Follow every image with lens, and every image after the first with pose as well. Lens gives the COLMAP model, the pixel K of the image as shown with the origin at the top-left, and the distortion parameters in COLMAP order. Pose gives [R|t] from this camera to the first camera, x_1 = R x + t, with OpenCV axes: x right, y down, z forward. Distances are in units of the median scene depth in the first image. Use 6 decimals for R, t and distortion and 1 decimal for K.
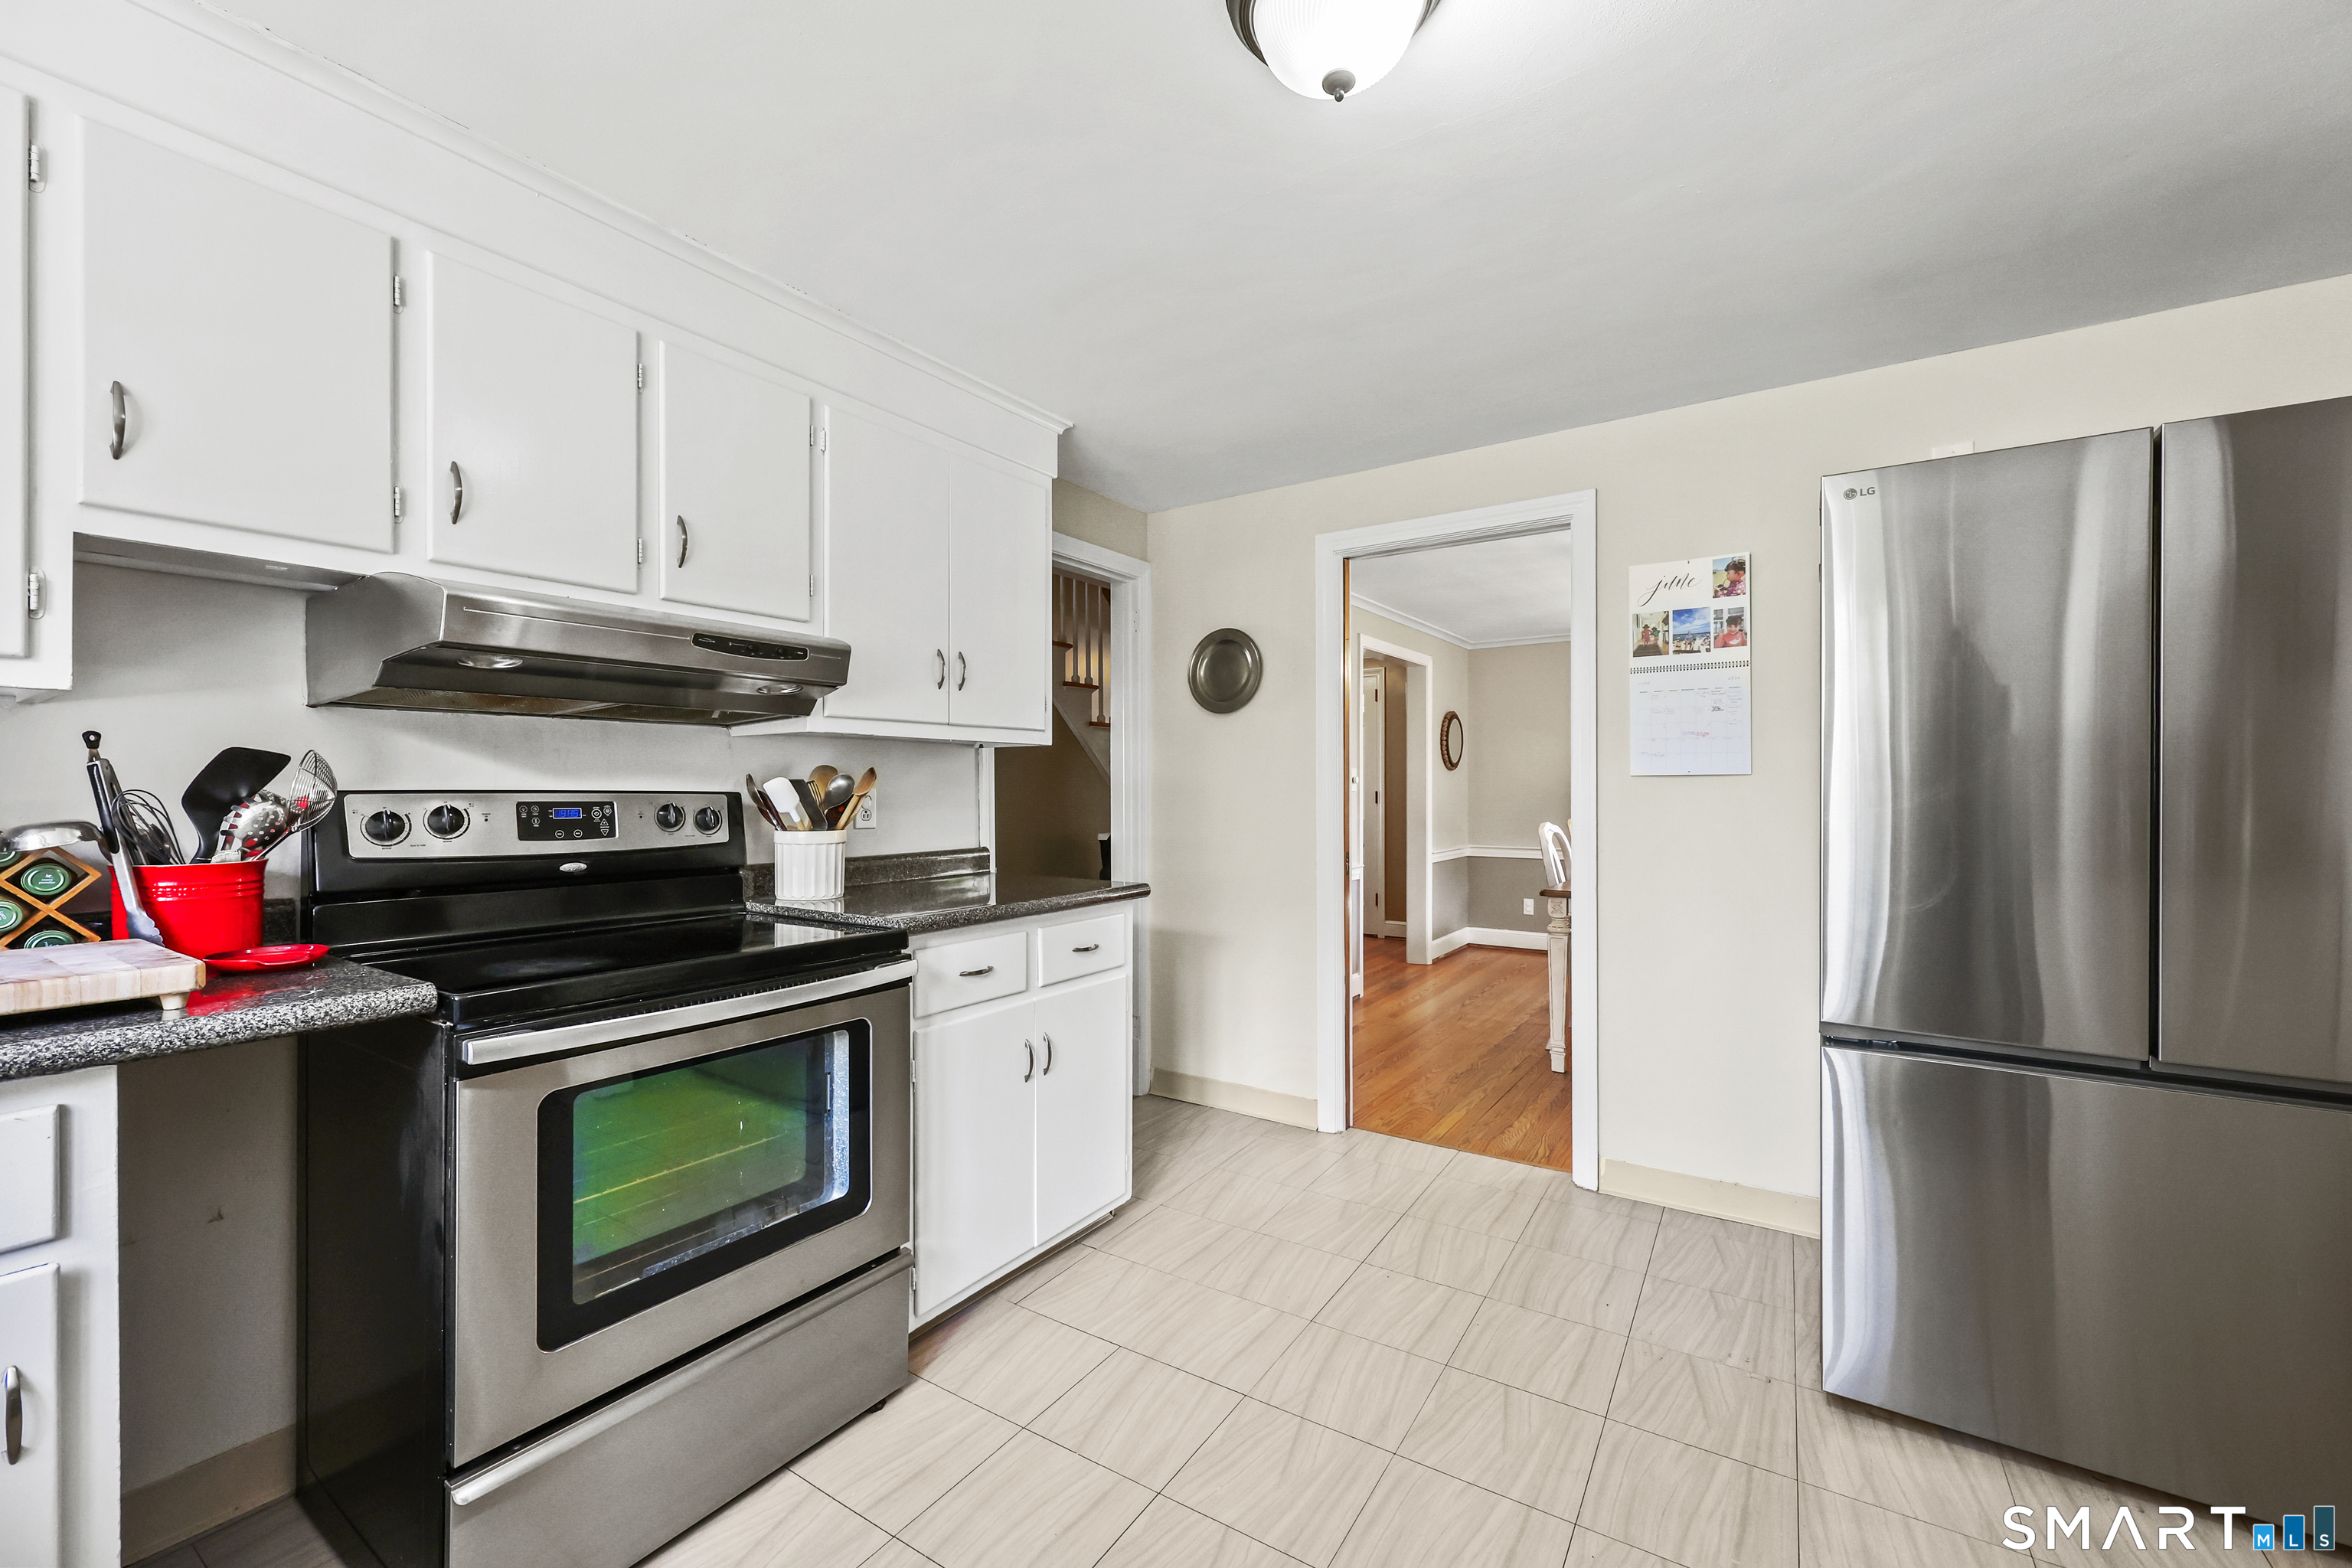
lens RADIAL K [[951.4, 0, 1187.9], [0, 951.4, 777.8], [0, 0, 1]] dist [-0.000525, 0.000176]
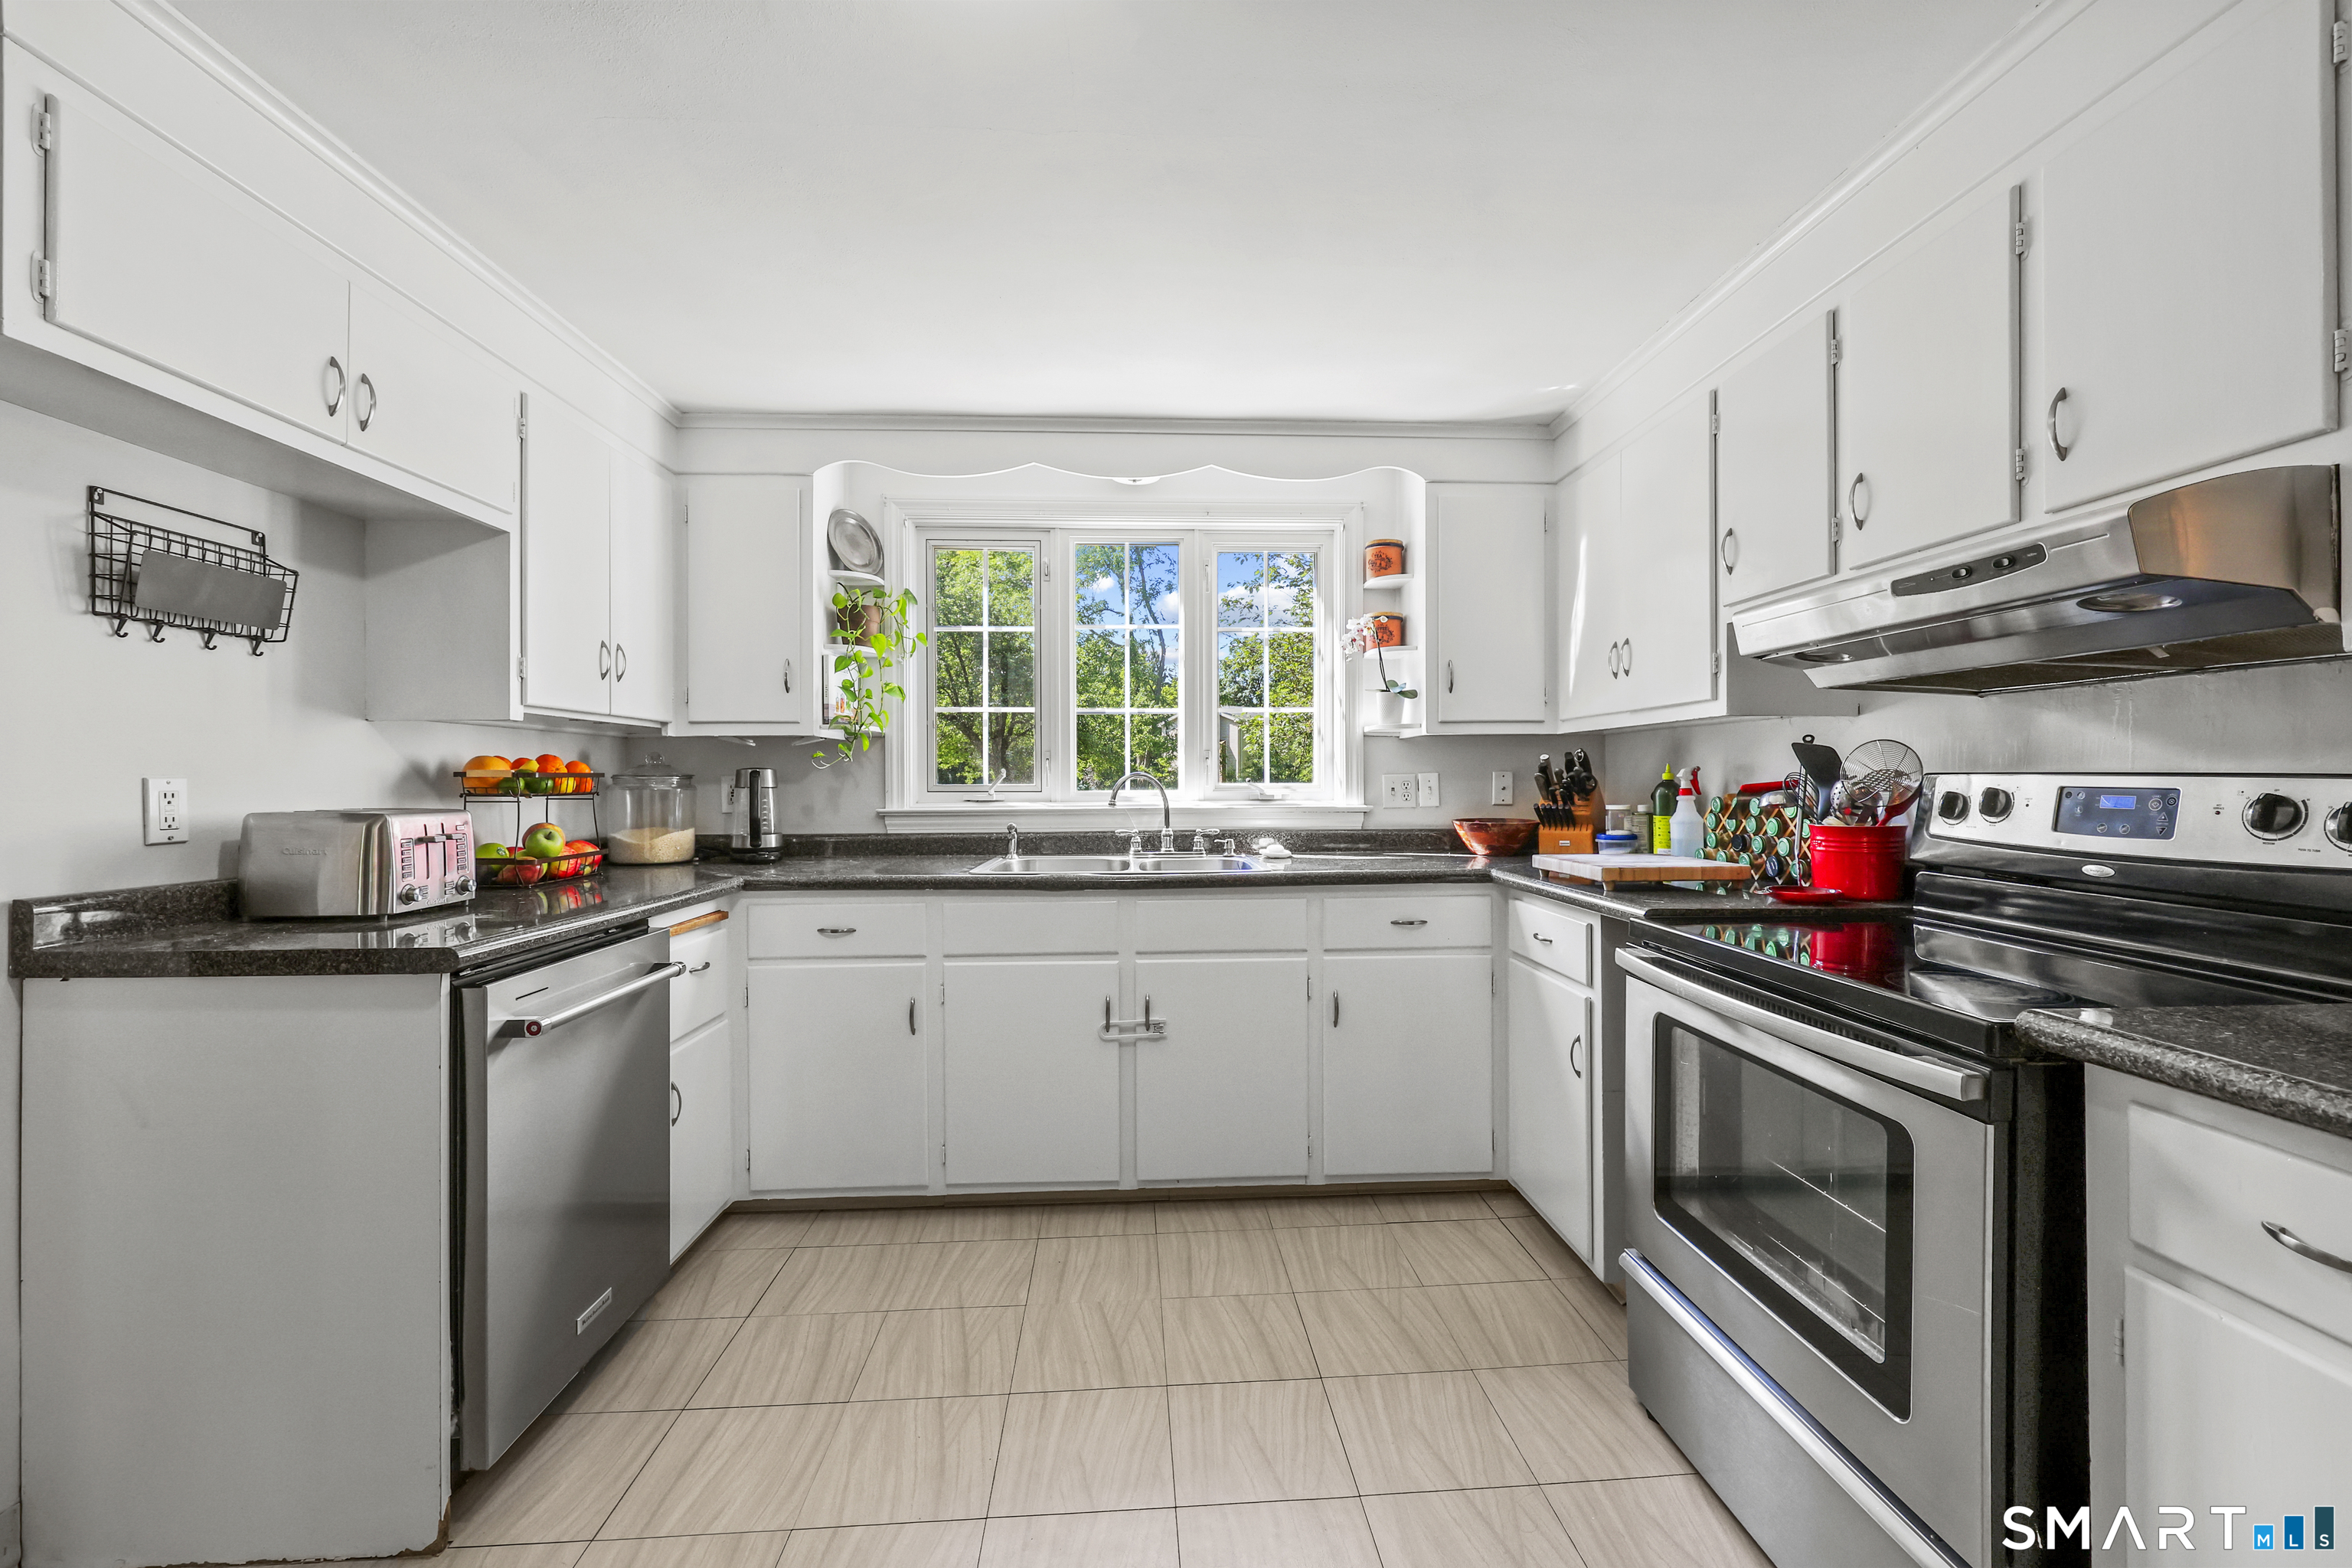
lens RADIAL K [[951.4, 0, 1187.9], [0, 951.4, 777.8], [0, 0, 1]] dist [-0.000525, 0.000176]
pose [[-0.811794, 0.004119, -0.583930, 0.430841], [0.009502, 0.999936, -0.006157, 0.015627], [0.583867, -0.010547, -0.811781, 1.237262]]
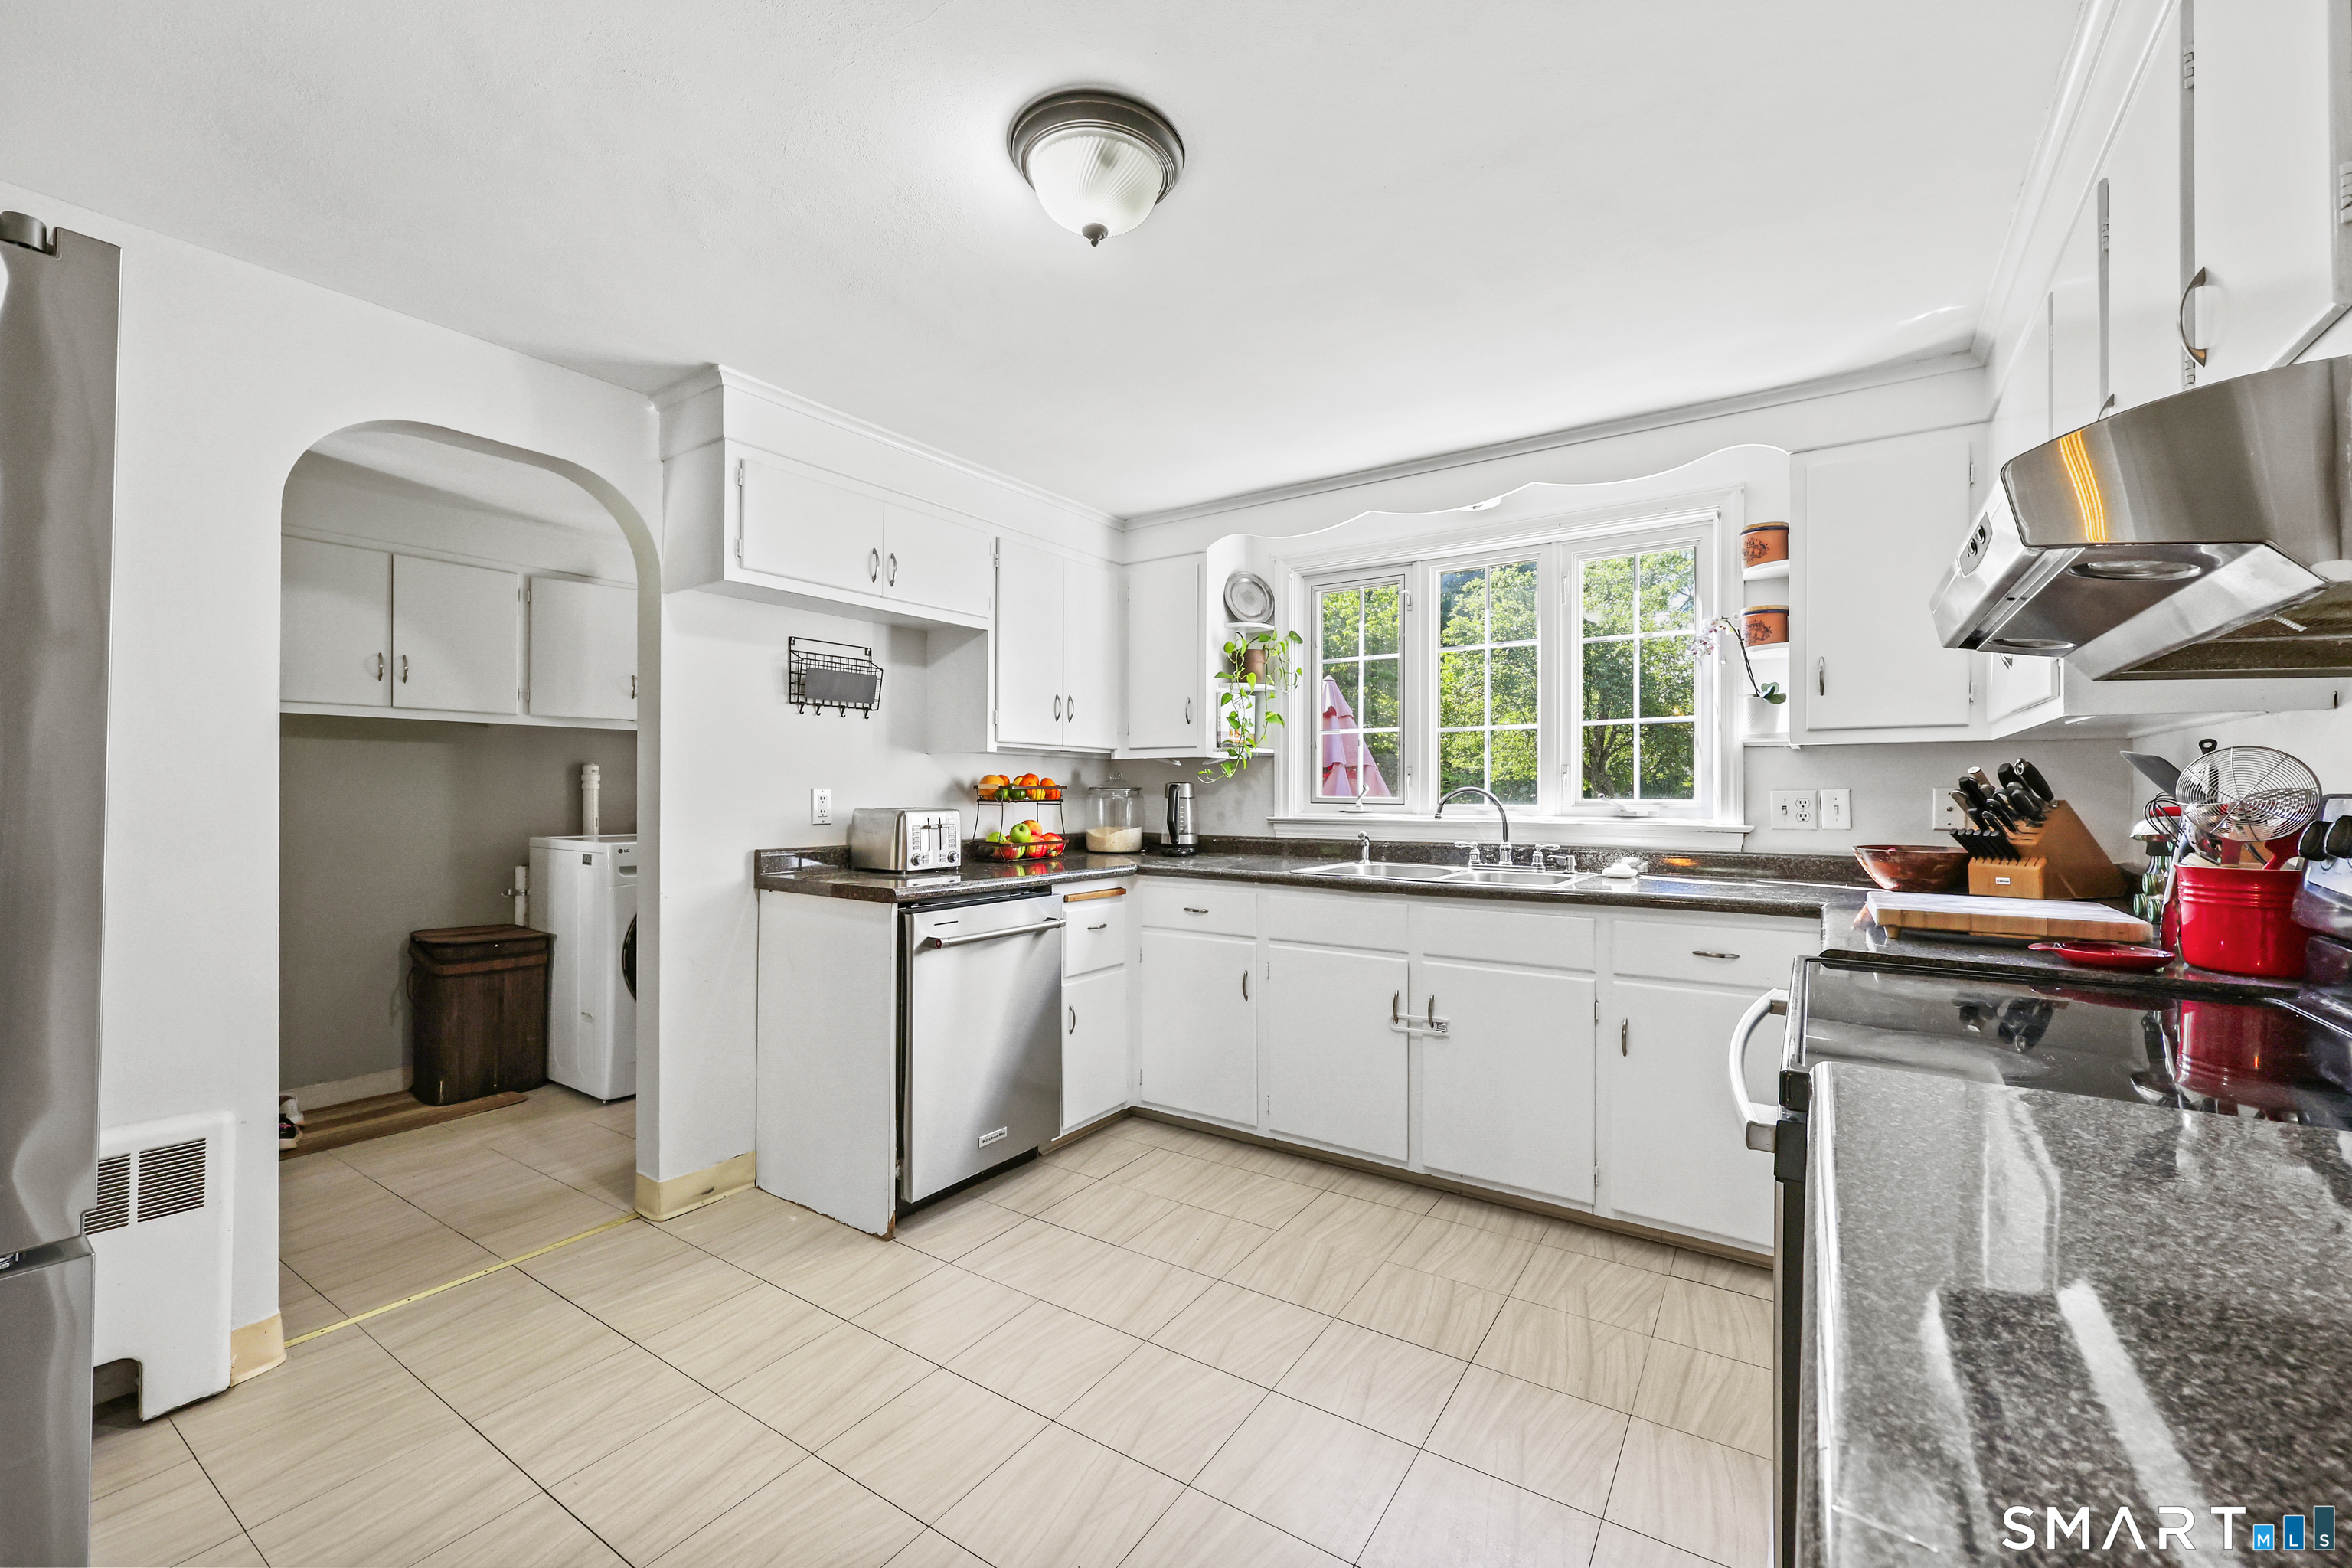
lens RADIAL K [[949.3, 0, 1176.0], [0, 949.3, 784.0], [0, 0, 1]] dist [-0.001708, -0.000067]
pose [[-0.999528, -0.001634, 0.030680, 0.015527], [-0.002083, 0.999891, -0.014618, 0.015828], [-0.030653, -0.014675, -0.999422, 1.584257]]
